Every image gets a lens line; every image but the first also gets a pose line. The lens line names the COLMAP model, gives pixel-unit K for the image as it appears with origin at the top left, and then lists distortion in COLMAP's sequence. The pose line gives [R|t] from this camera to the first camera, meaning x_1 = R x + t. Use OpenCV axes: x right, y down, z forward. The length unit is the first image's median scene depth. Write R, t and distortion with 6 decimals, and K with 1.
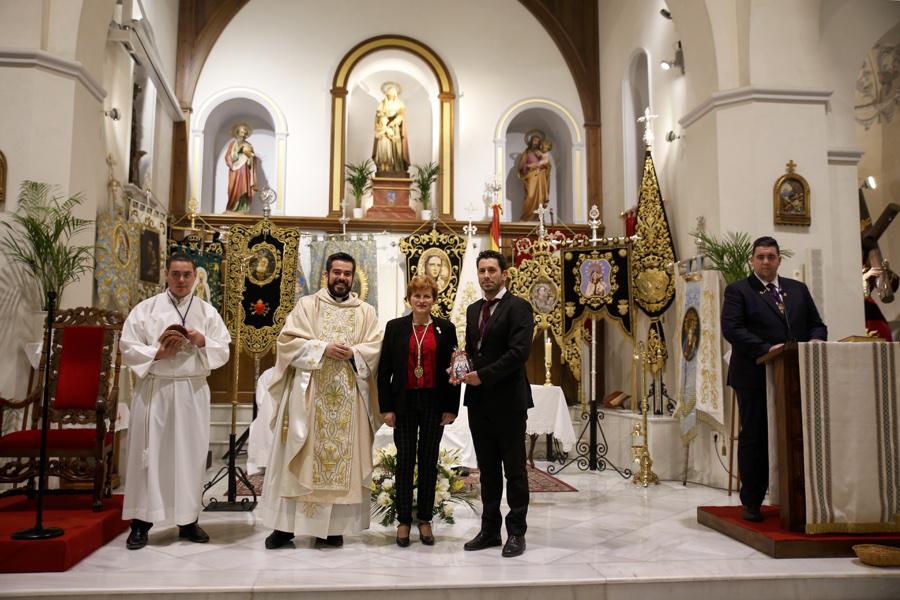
lens RADIAL K [[832.2, 0, 456.4], [0, 832.2, 296.5], [0, 0, 1]] dist [-0.073581, 0.062482]
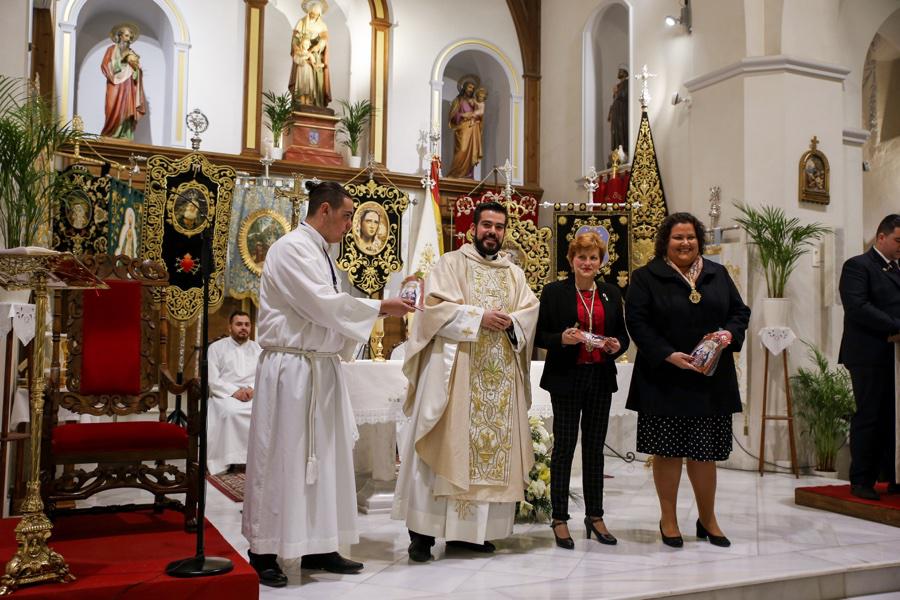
lens RADIAL K [[927.8, 0, 450.9], [0, 927.8, 297.6], [0, 0, 1]] dist [-0.010313, 0.000000]
pose [[0.935022, 0.026597, 0.353590, -0.336417], [-0.038991, 0.998848, 0.027972, 0.011905], [-0.352438, -0.039942, 0.934982, 0.092472]]
